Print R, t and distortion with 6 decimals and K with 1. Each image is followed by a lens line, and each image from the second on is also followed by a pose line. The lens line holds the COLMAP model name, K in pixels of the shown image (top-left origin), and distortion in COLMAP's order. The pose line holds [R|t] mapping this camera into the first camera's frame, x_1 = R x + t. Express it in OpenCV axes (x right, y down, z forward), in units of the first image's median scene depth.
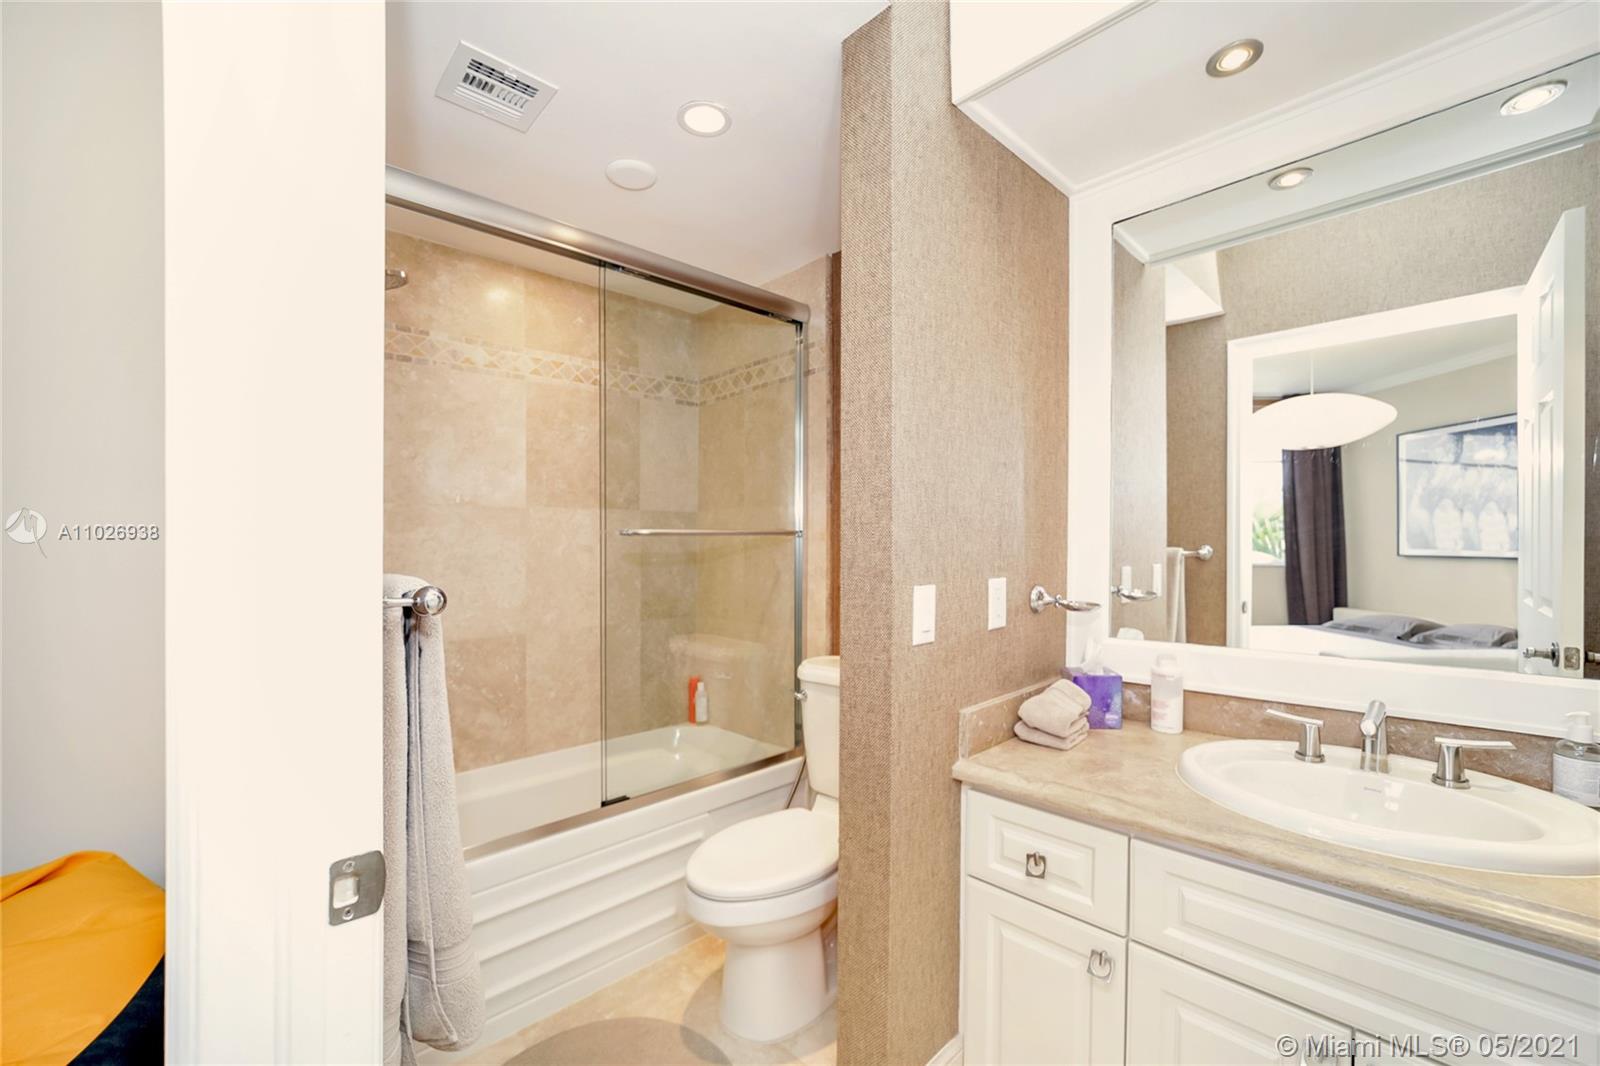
lens RADIAL K [[634.8, 0, 794.5], [0, 634.8, 542.1], [0, 0, 1]] dist [-0.021316, 0.001208]
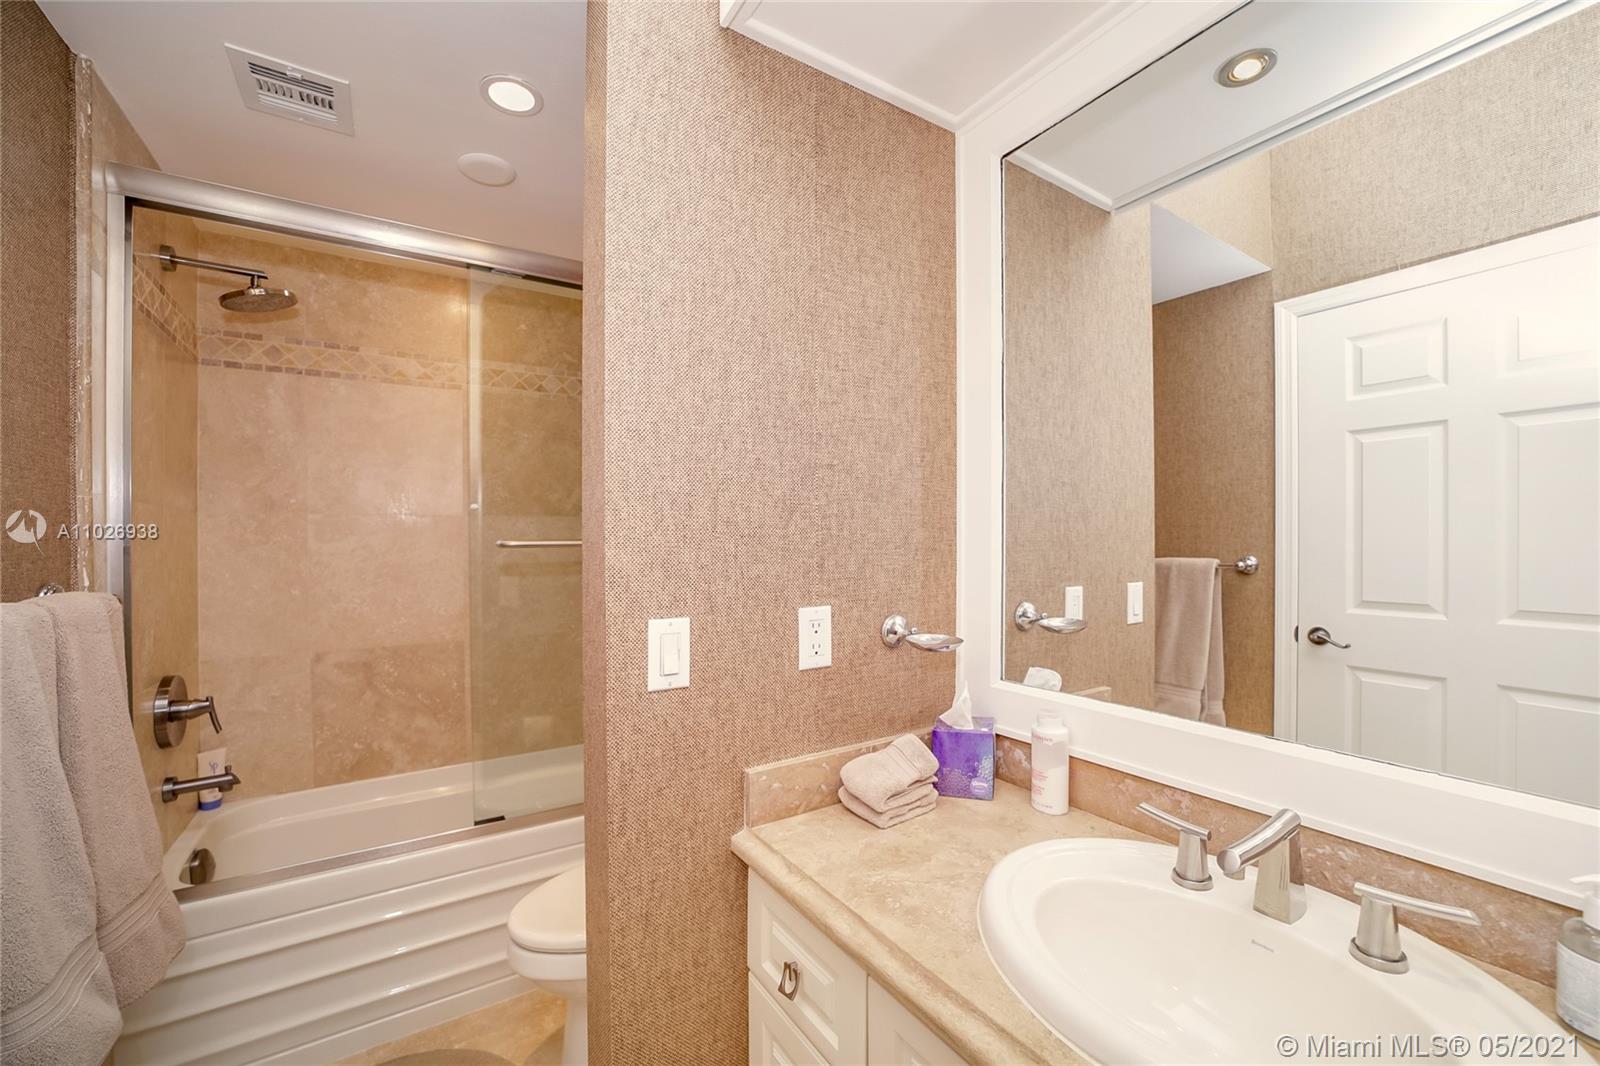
lens RADIAL K [[620.3, 0, 799.2], [0, 620.3, 542.5], [0, 0, 1]] dist [-0.031177, 0.005705]
pose [[0.981596, 0.002999, -0.190946, 0.410716], [-0.001965, 0.999982, 0.005605, -0.027136], [0.190960, -0.005127, 0.981584, 0.196422]]
